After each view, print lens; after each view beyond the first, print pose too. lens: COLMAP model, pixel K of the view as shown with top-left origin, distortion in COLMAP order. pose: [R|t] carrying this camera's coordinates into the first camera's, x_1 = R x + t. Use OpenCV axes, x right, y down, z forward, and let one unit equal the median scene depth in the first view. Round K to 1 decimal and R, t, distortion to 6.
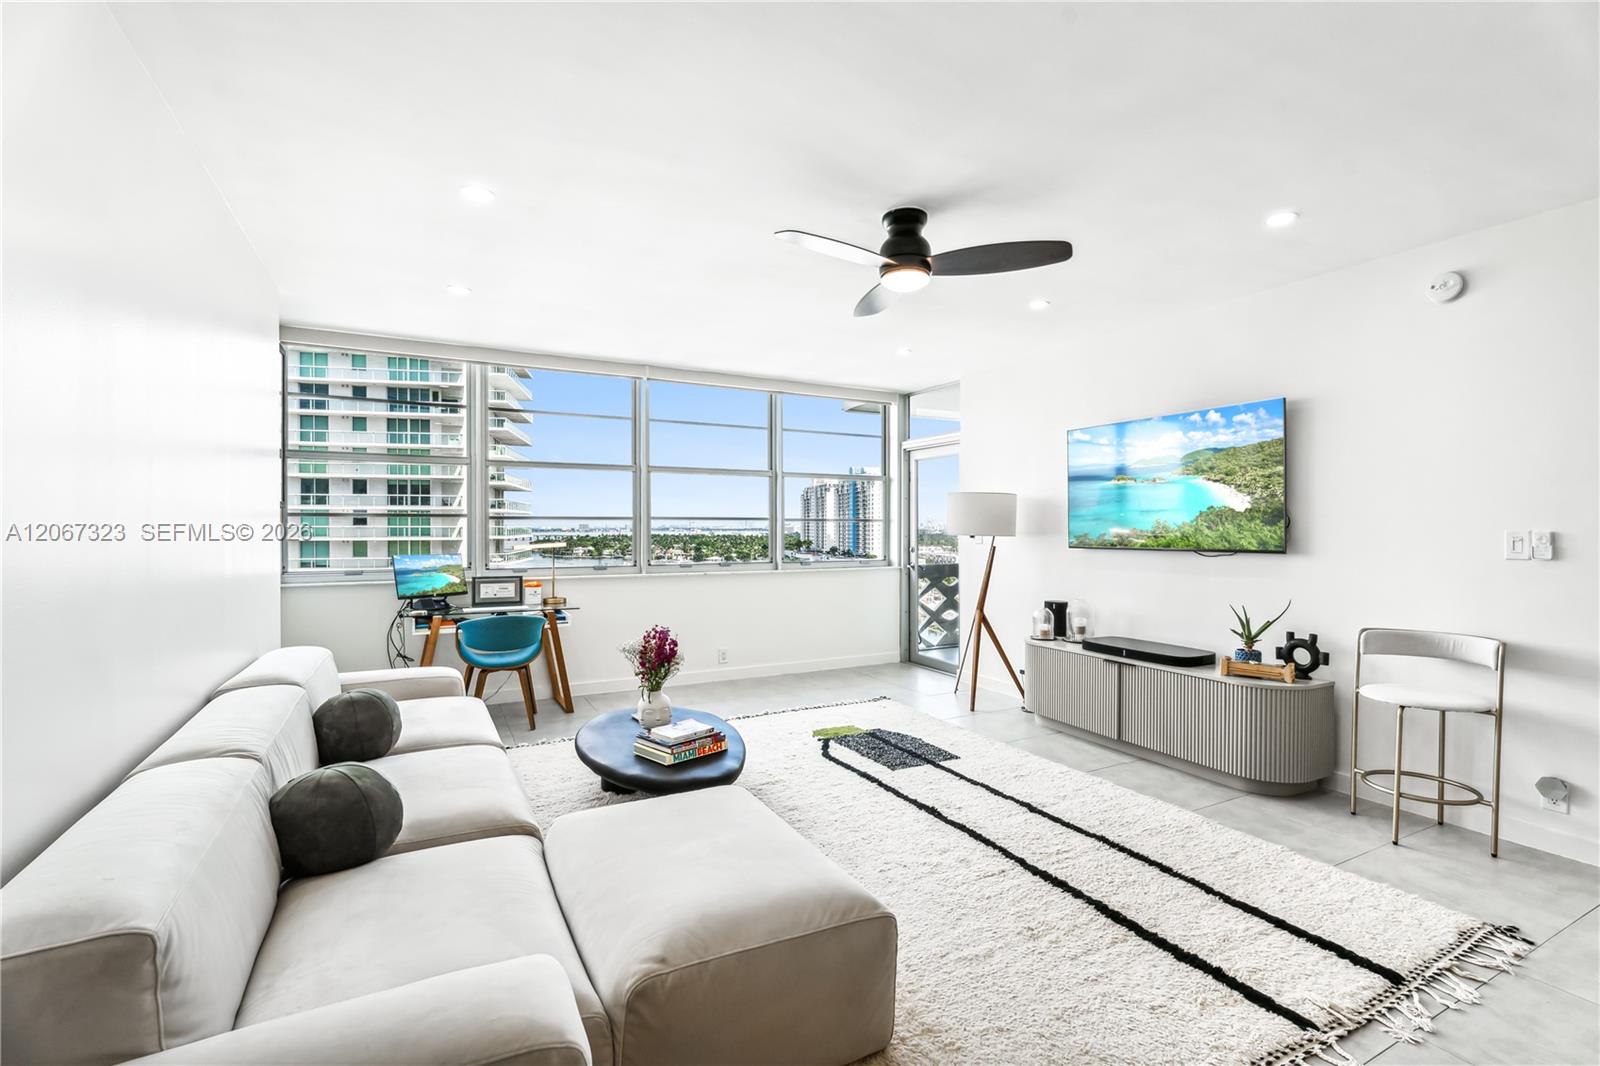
lens RADIAL K [[723.2, 0, 792.1], [0, 723.2, 534.6], [0, 0, 1]] dist [0.004224, 0.000630]
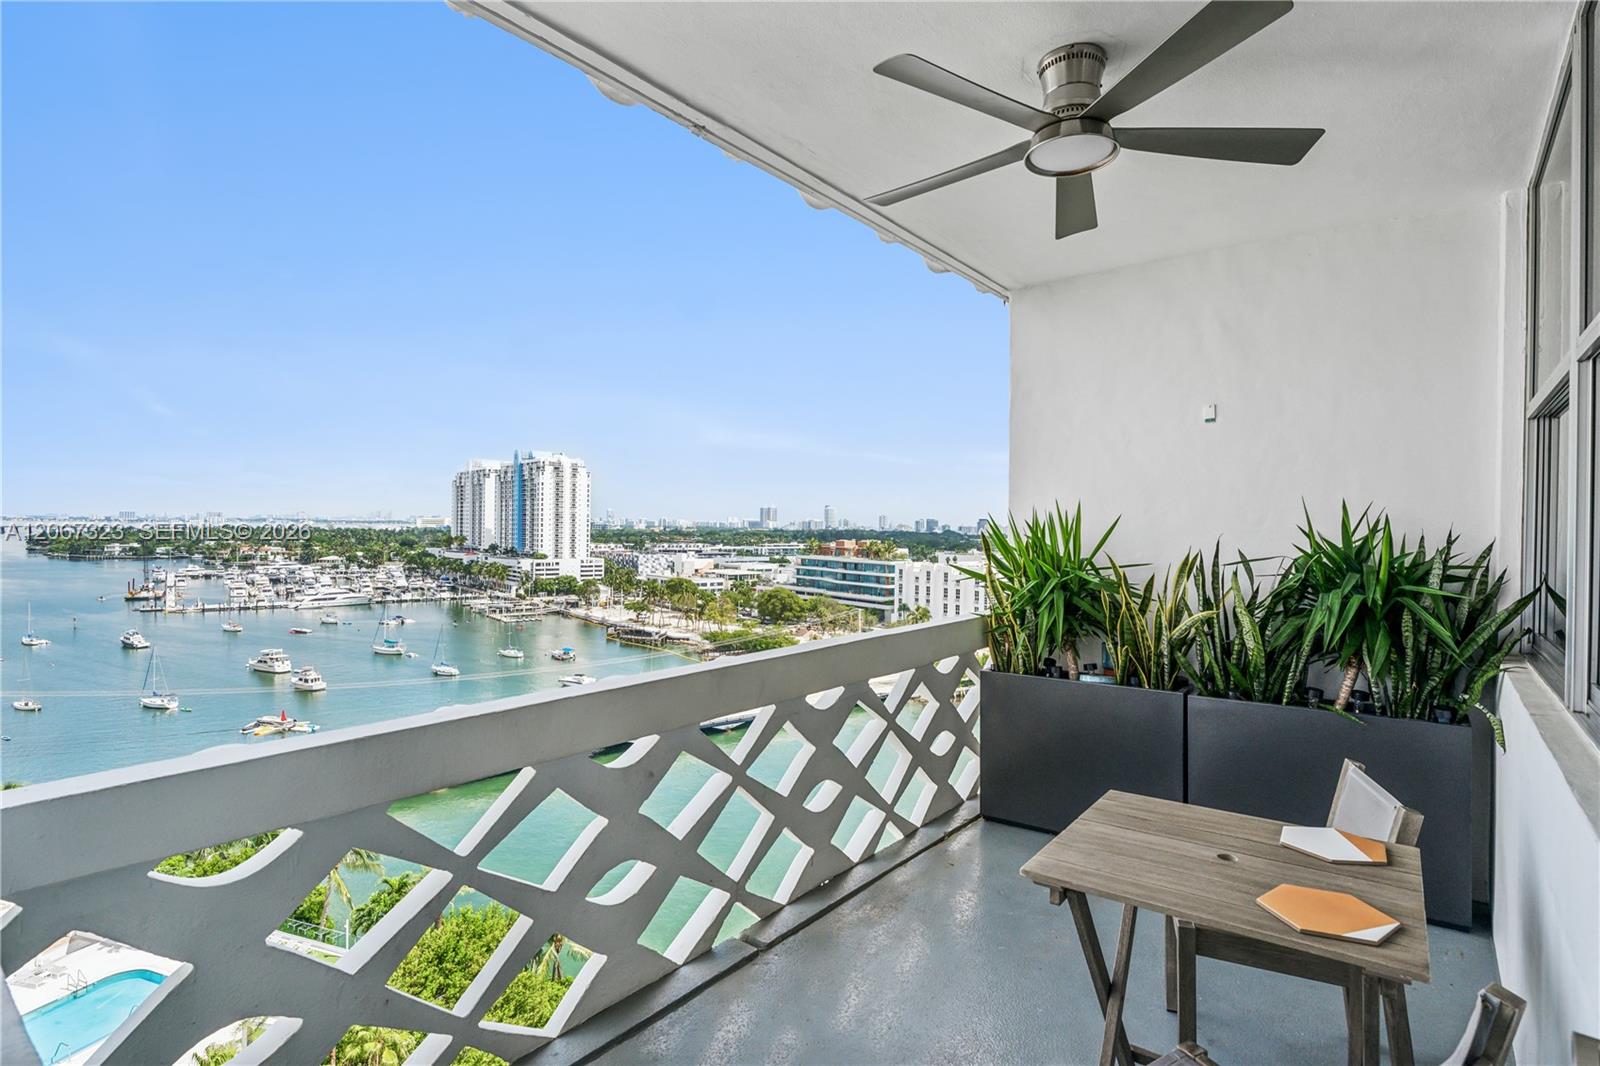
lens RADIAL K [[795.1, 0, 793.0], [0, 795.1, 523.0], [0, 0, 1]] dist [0.001885, 0.001047]
pose [[0.914387, 0.012513, 0.404648, 0.096251], [-0.008817, 0.999901, -0.010995, -0.013673], [-0.404745, 0.006486, 0.914406, 1.120278]]
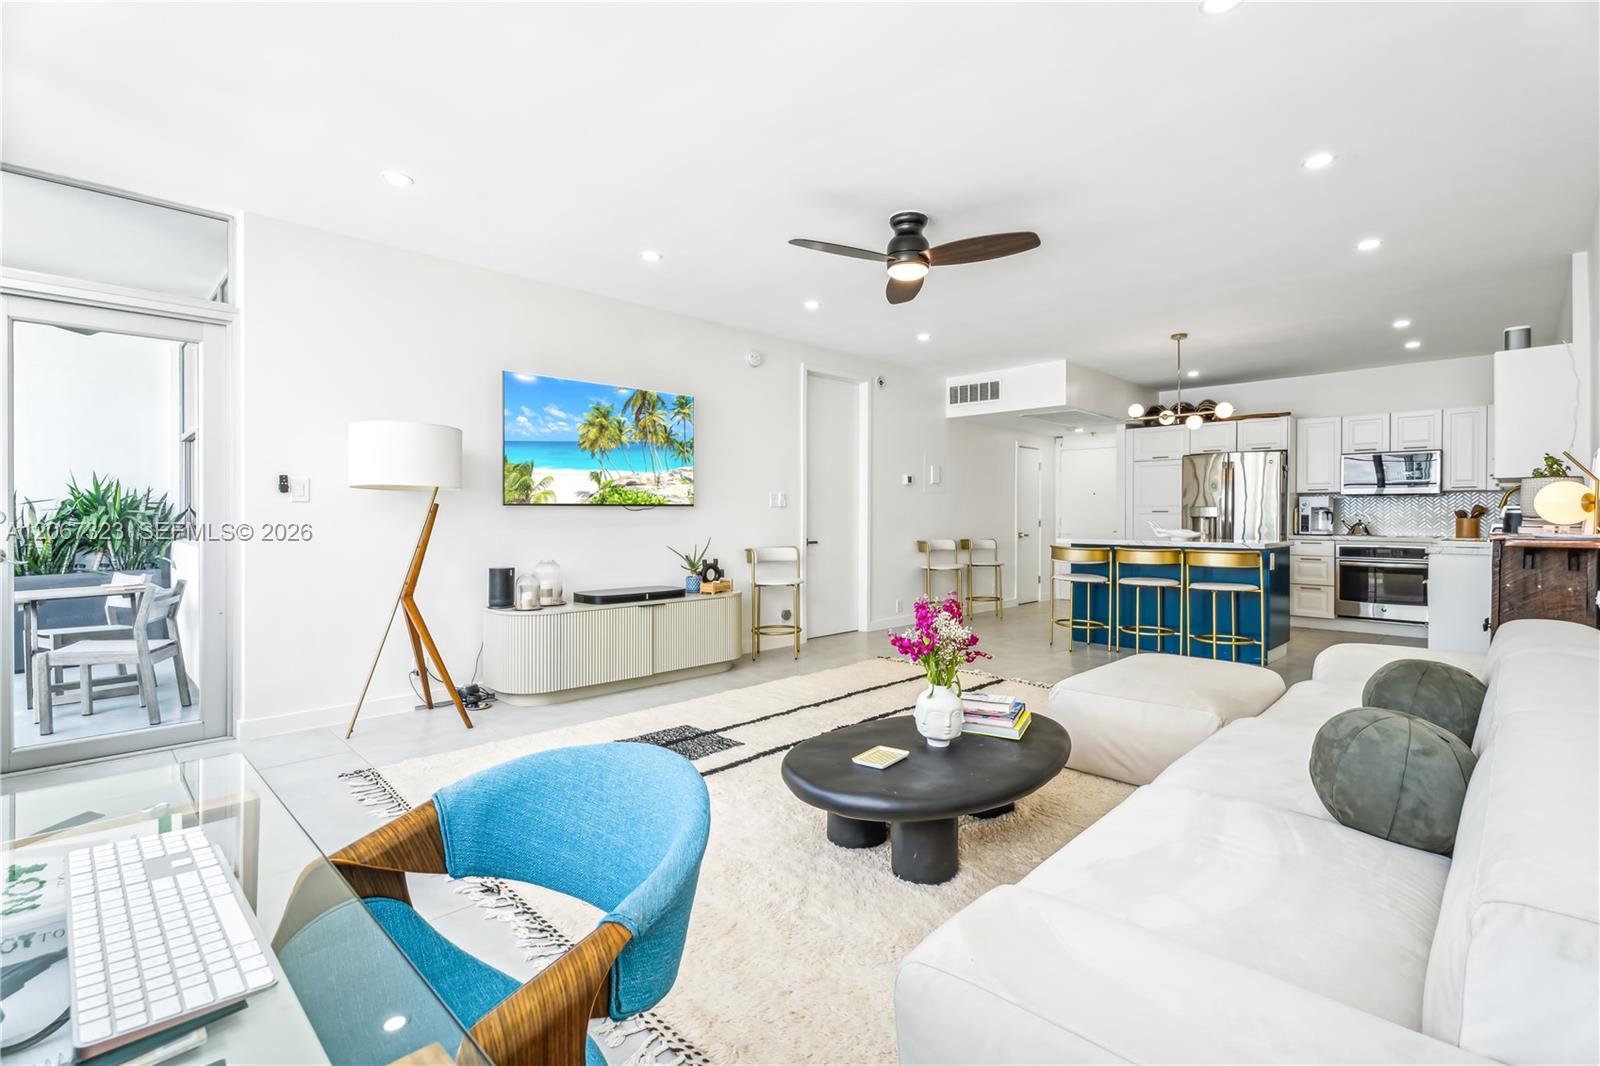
lens RADIAL K [[723.2, 0, 794.5], [0, 723.2, 516.3], [0, 0, 1]] dist [0.004224, 0.000630]
pose [[-0.288211, -0.002124, 0.957565, -0.528068], [0.011667, 0.999916, 0.005729, 0.026584], [-0.957496, 0.012824, -0.288162, 0.850886]]
